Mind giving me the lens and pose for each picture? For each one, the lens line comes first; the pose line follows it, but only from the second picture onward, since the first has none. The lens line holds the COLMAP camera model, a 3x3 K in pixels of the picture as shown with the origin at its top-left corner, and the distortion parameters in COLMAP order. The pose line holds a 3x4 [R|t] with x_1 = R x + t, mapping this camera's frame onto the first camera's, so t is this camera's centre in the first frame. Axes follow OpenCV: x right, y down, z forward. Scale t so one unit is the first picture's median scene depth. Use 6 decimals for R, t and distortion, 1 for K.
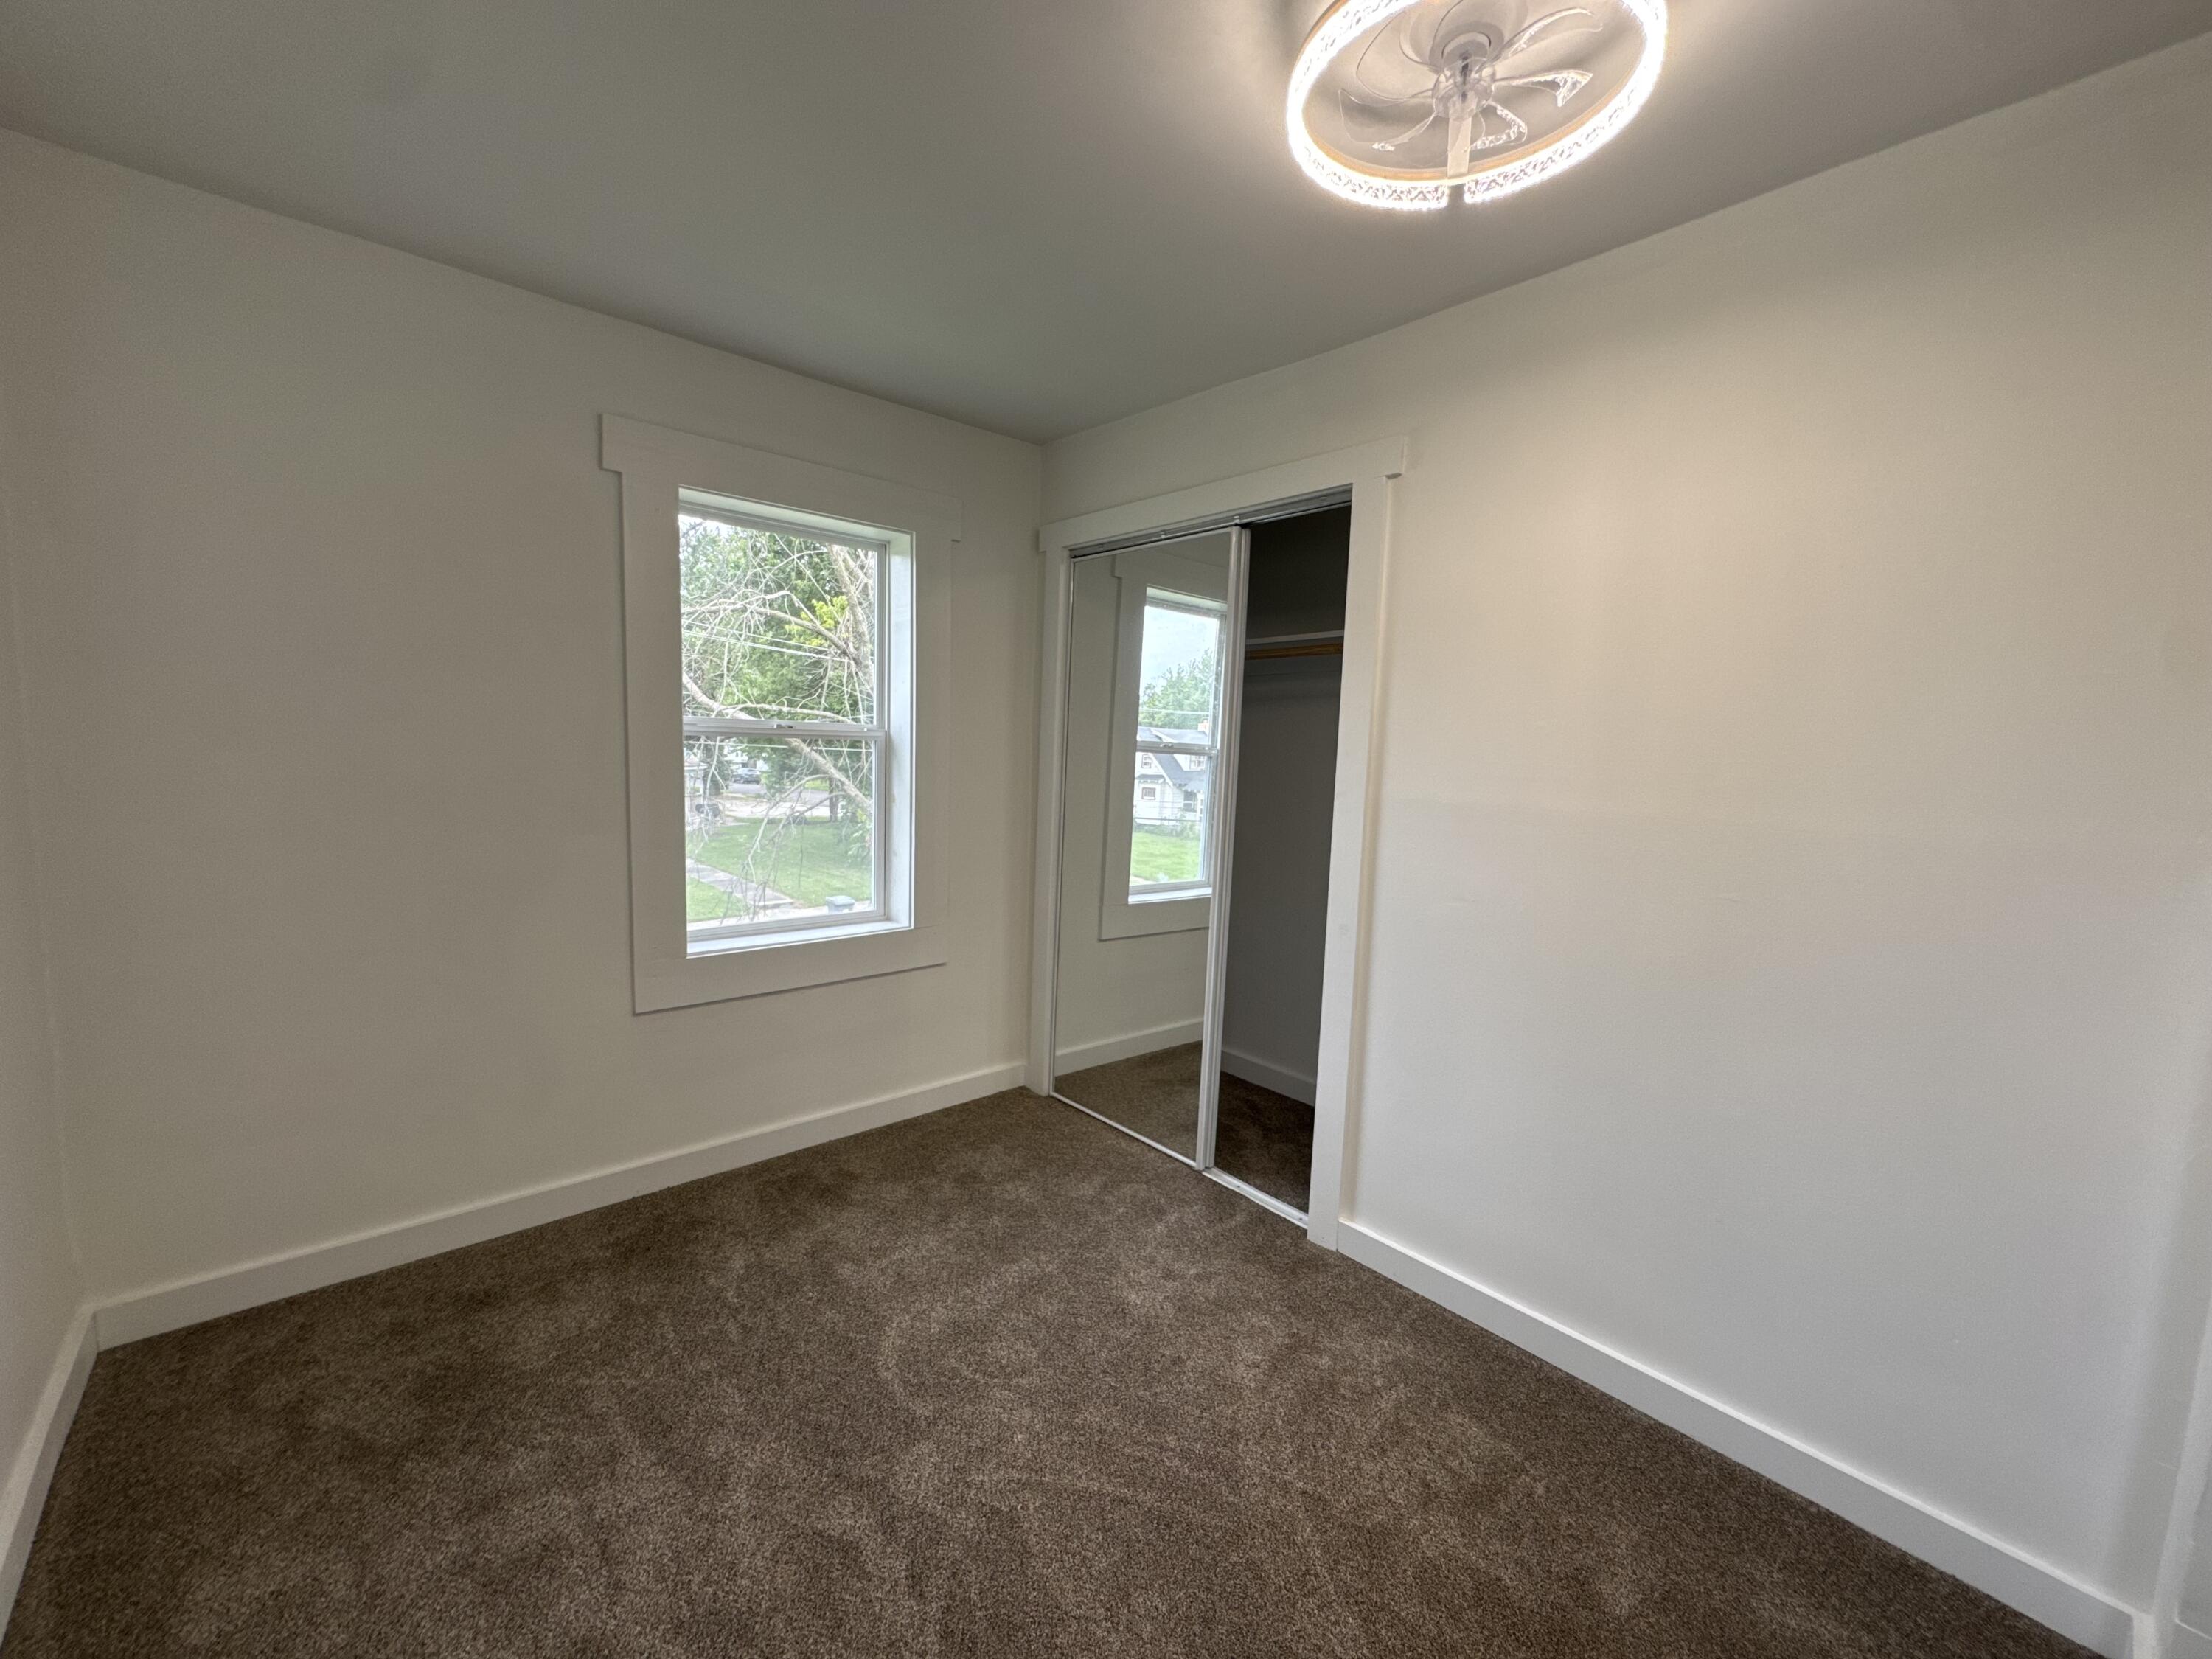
lens RADIAL K [[889.4, 0, 1104.1], [0, 889.4, 823.7], [0, 0, 1]] dist [-0.003264, 0.000028]
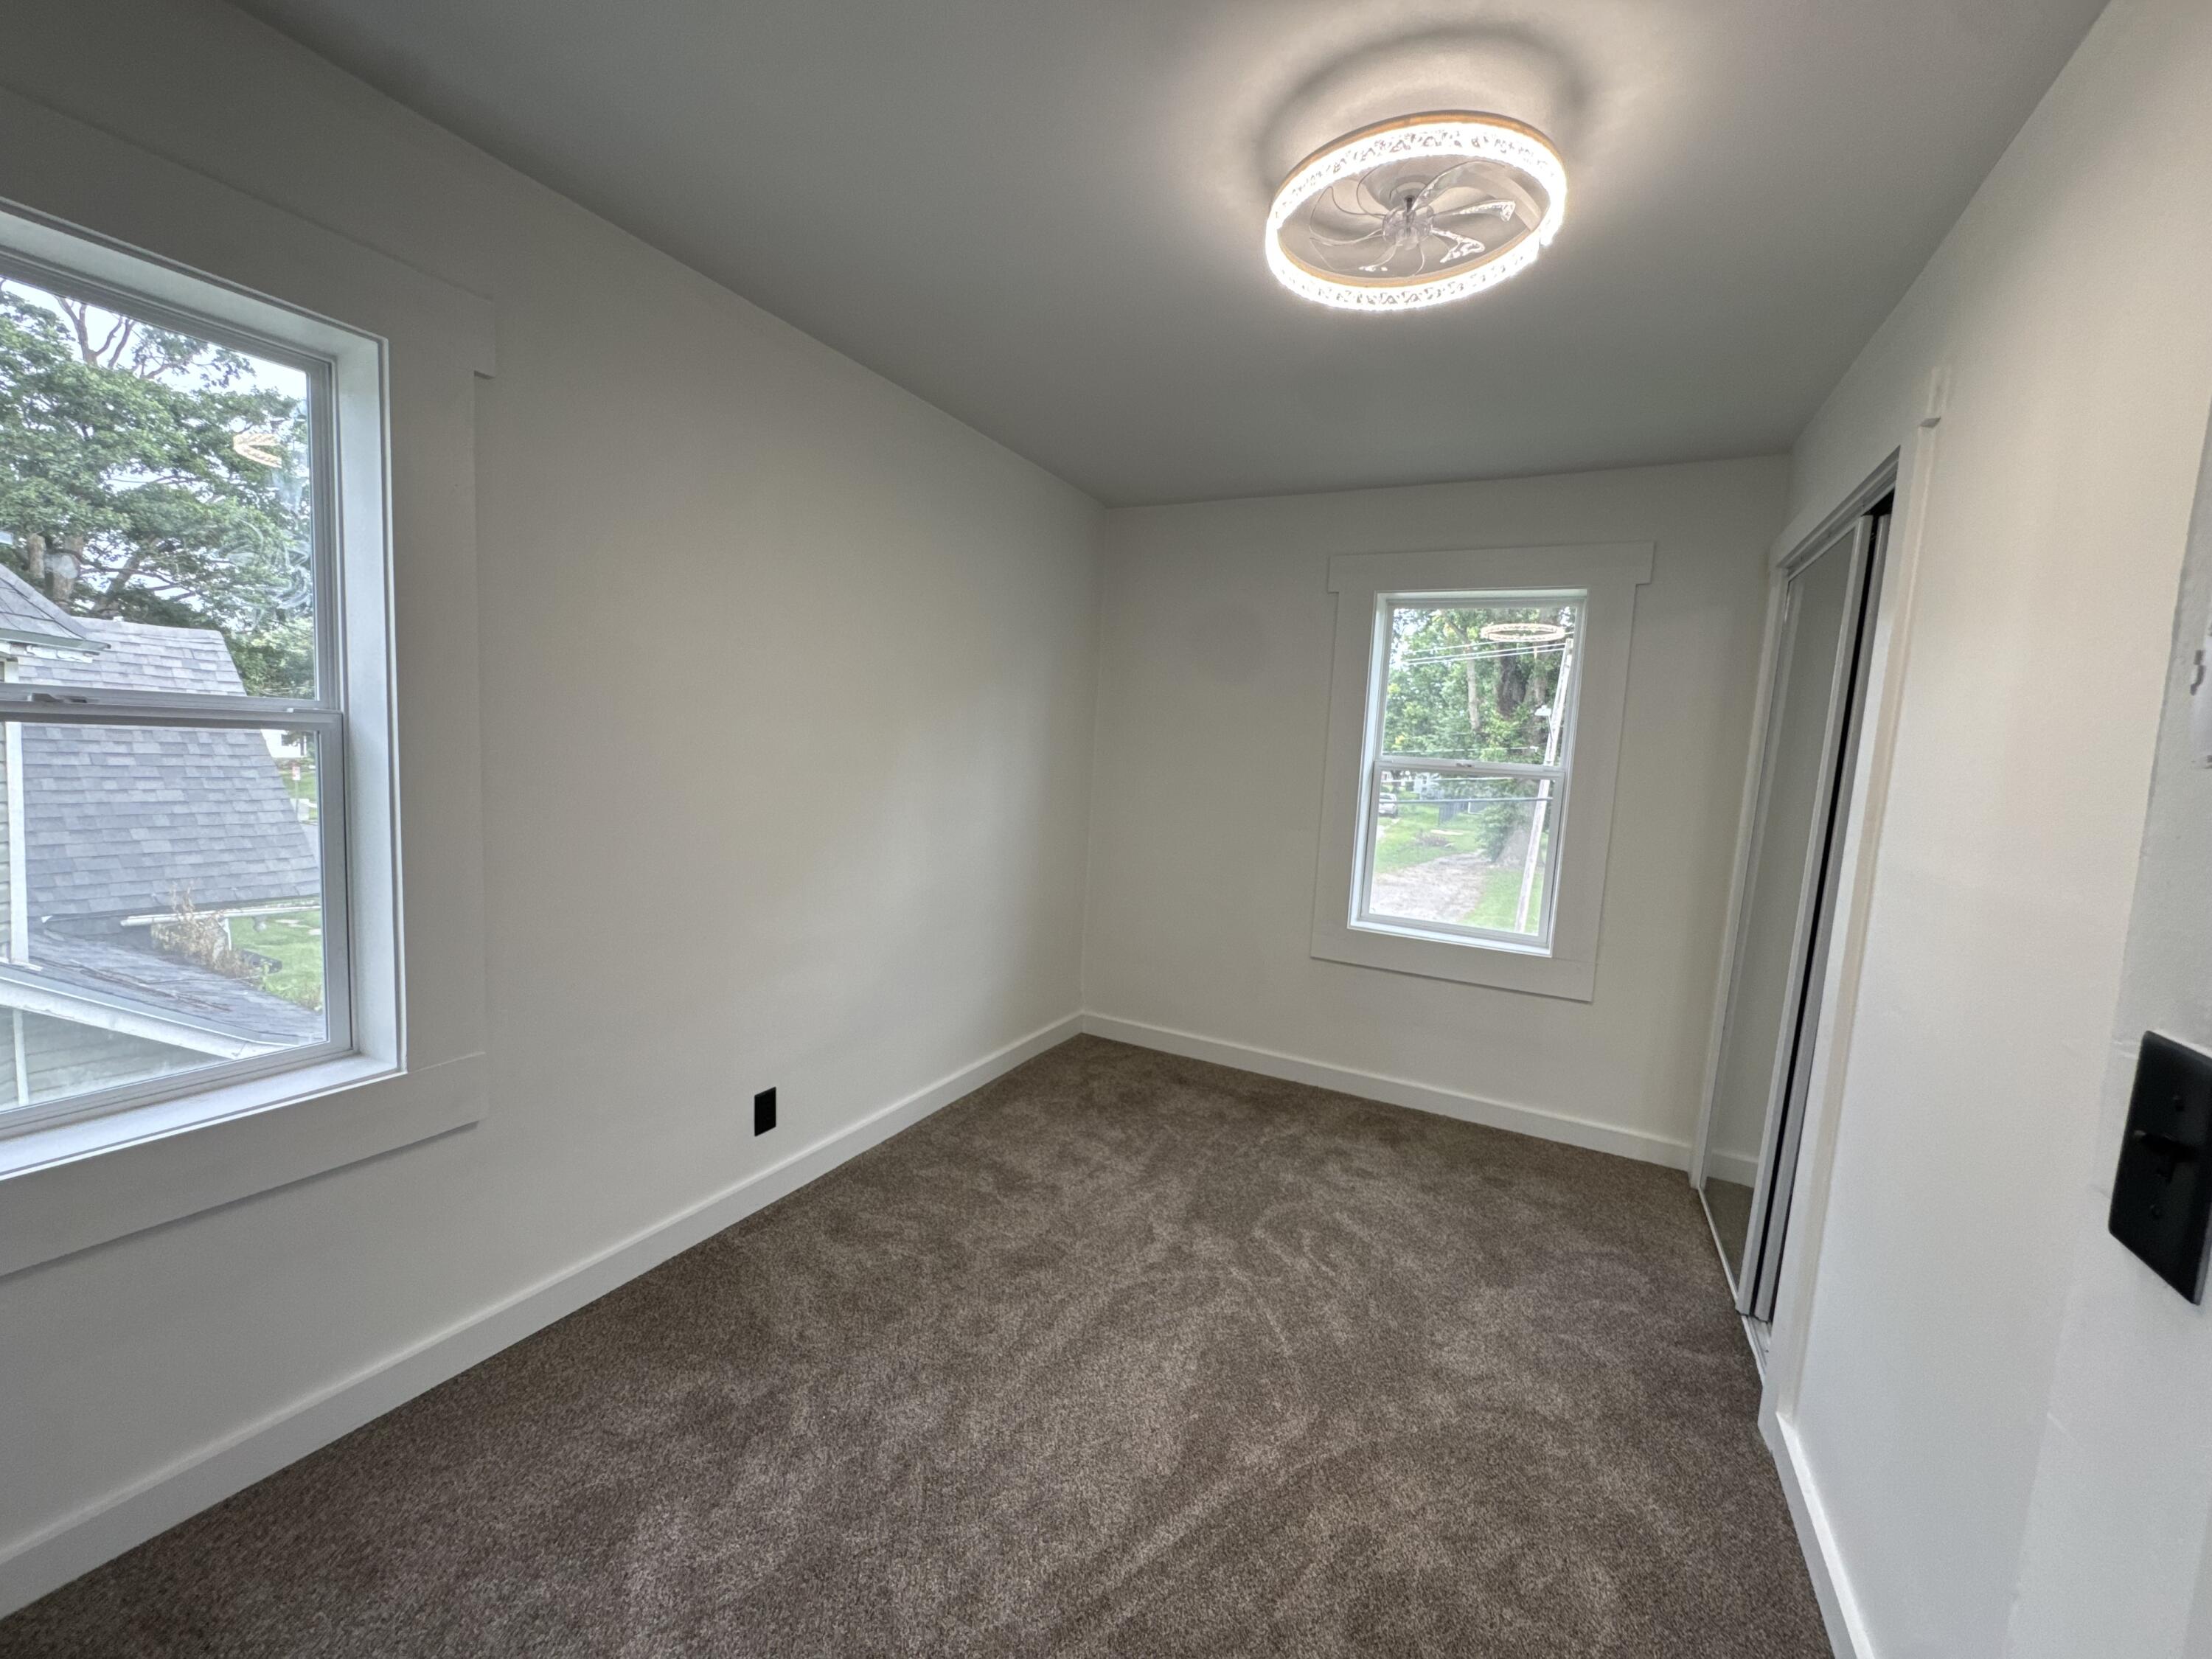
lens RADIAL K [[889.4, 0, 1108.1], [0, 889.4, 840.5], [0, 0, 1]] dist [-0.003264, 0.000028]
pose [[0.354690, 0.085001, -0.931112, 0.743010], [-0.137638, 0.989756, 0.037924, 0.016200], [0.924798, 0.114705, 0.362756, 0.149937]]
